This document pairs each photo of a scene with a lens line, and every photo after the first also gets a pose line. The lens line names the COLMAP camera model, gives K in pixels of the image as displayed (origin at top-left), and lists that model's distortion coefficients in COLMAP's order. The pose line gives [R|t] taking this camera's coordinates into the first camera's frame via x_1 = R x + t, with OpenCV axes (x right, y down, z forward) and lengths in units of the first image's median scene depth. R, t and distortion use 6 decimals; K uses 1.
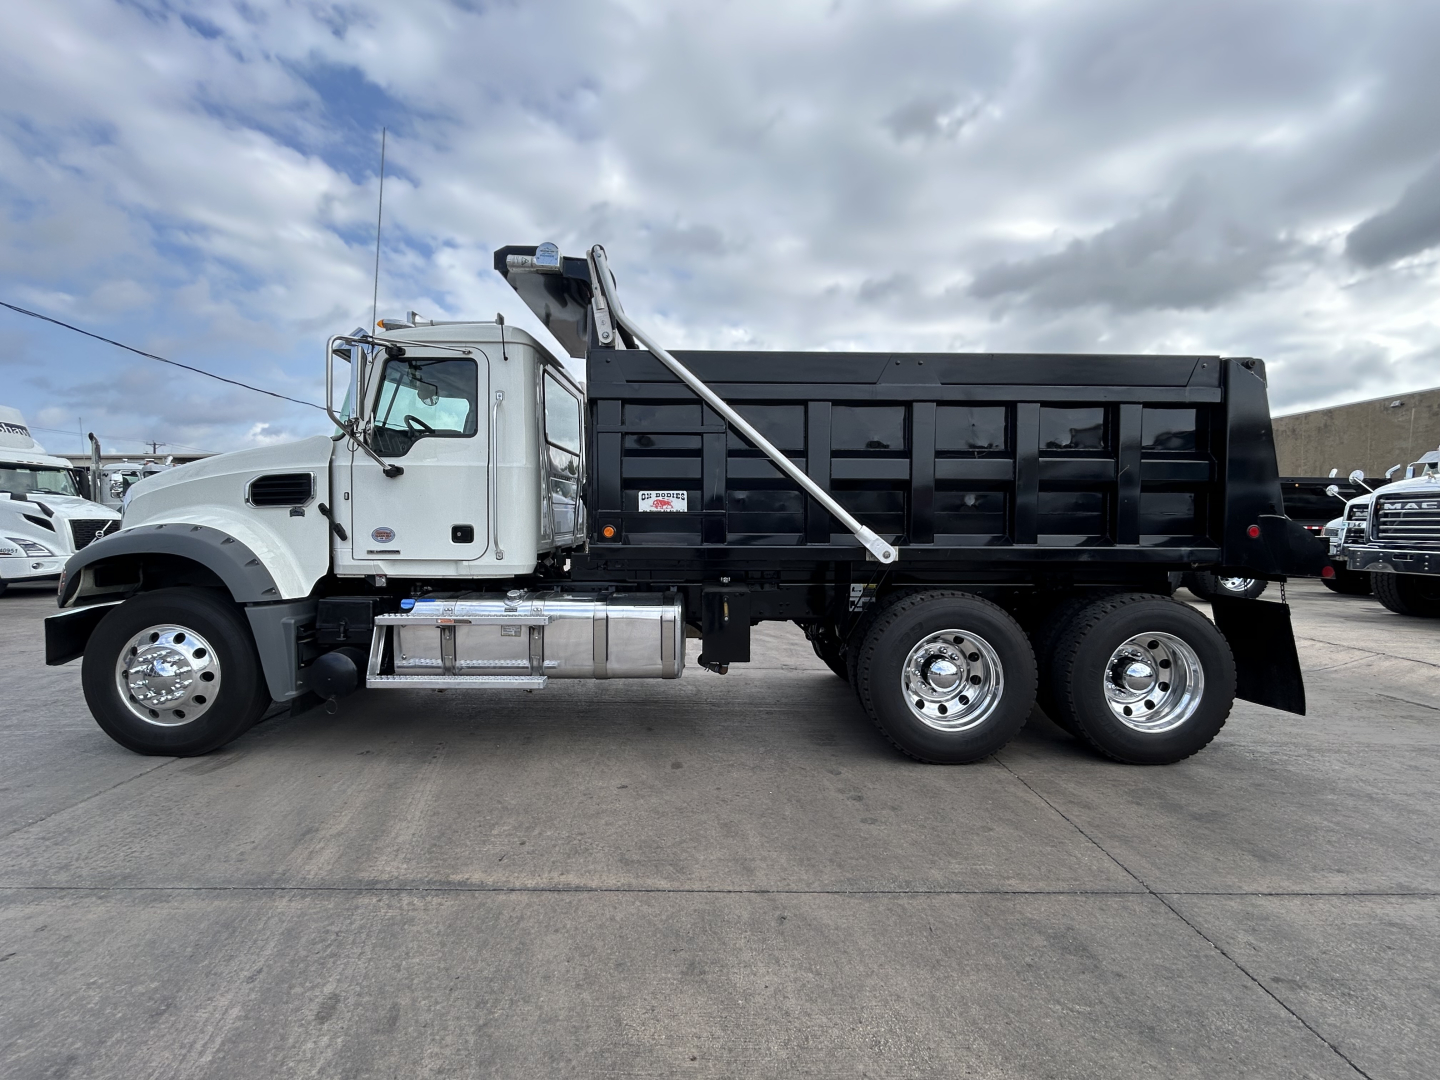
lens RADIAL K [[639.2, 0, 720.2], [0, 639.2, 535.0], [0, 0, 1]] dist [0.000164, 0.000031]
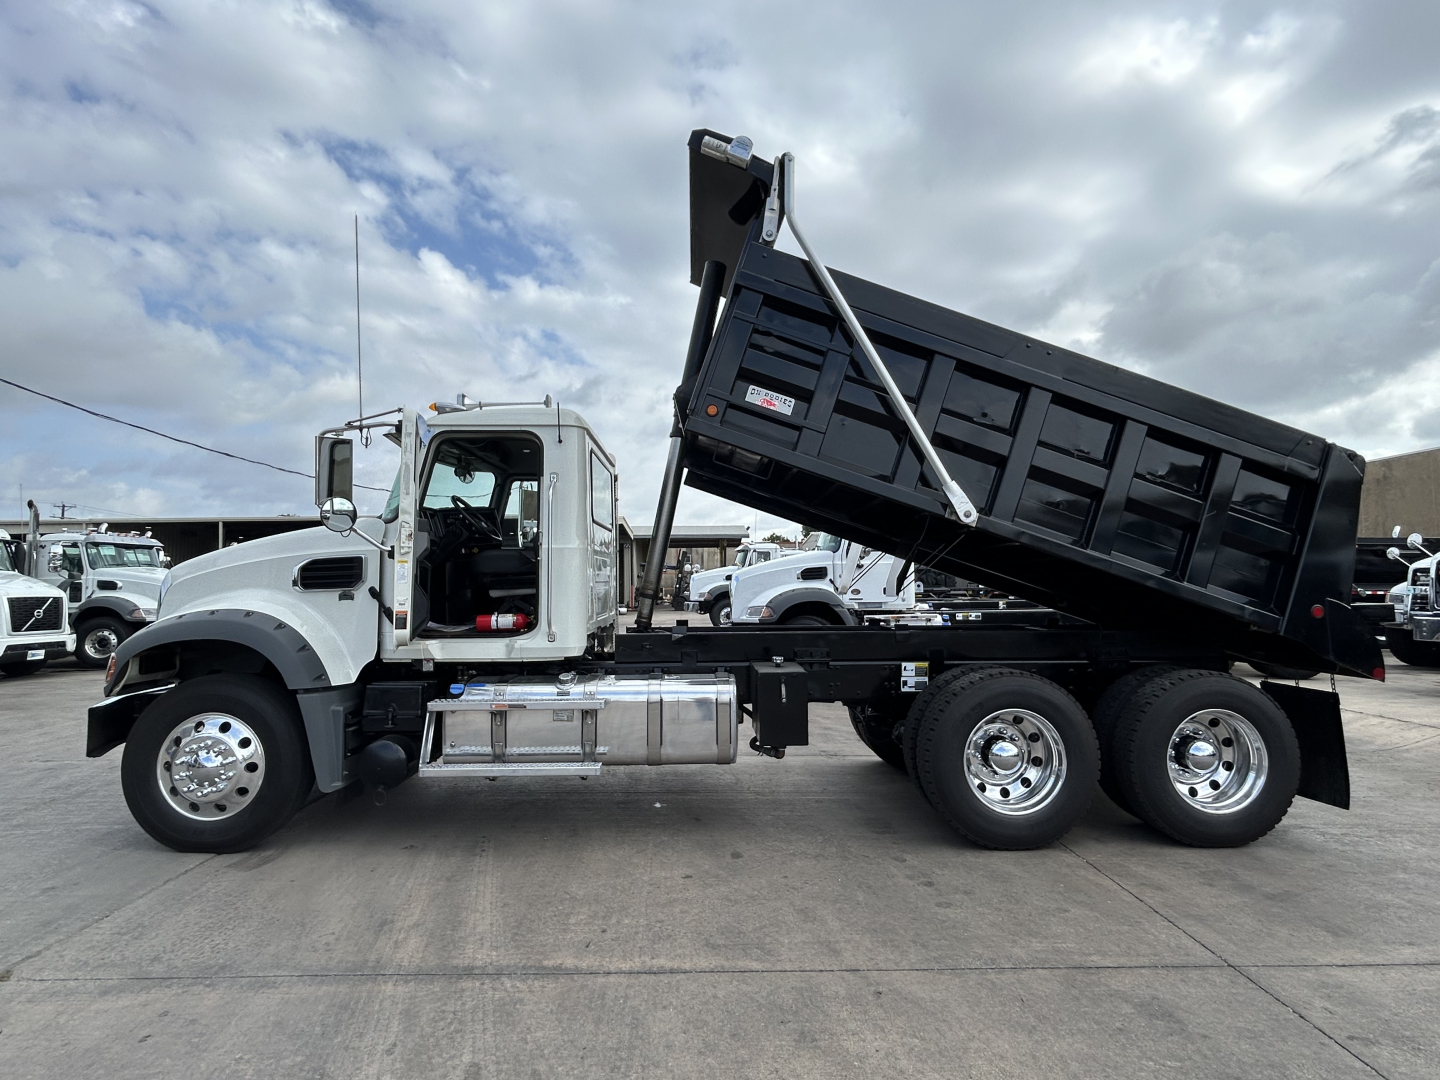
lens RADIAL K [[737.6, 0, 718.9], [0, 737.6, 534.7], [0, 0, 1]] dist [-0.002328, 0.002038]
pose [[0.999850, -0.008098, 0.015285, -0.106447], [0.009485, 0.995627, -0.092937, -0.019025], [-0.014466, 0.093068, 0.995555, -0.155657]]
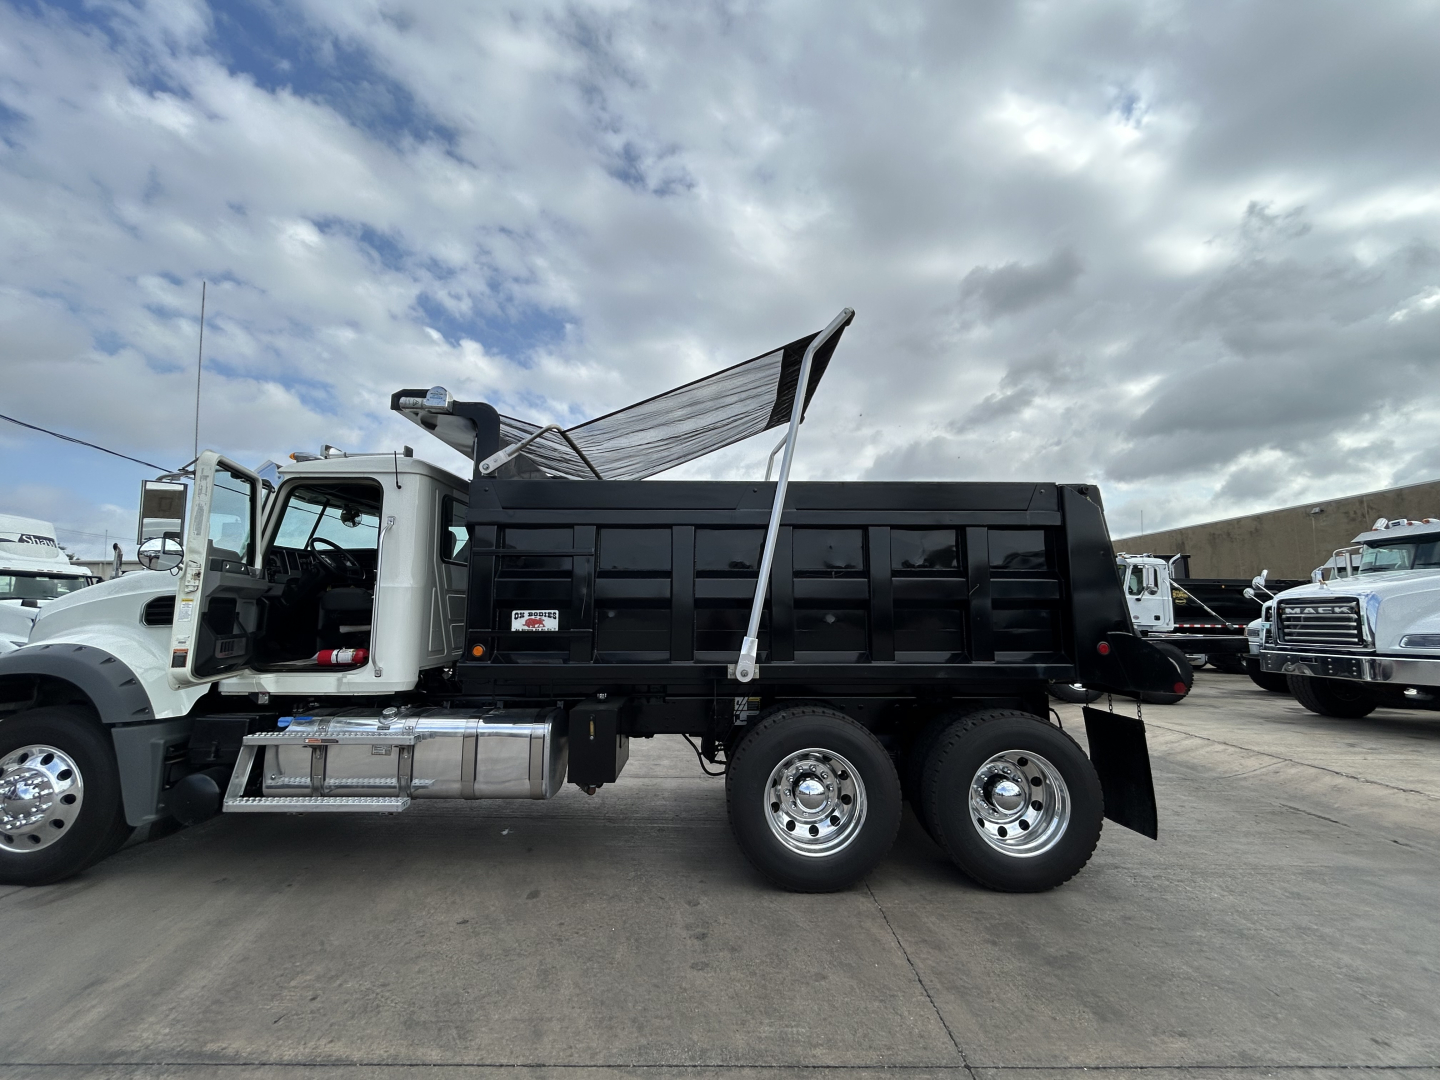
lens RADIAL K [[581.9, 0, 722.5], [0, 581.9, 536.9], [0, 0, 1]] dist [0.000573, -0.000399]
pose [[0.999991, -0.003590, -0.002381, 0.220727], [0.003173, 0.987655, -0.156613, -0.037487], [0.002914, 0.156604, 0.987657, 0.041066]]
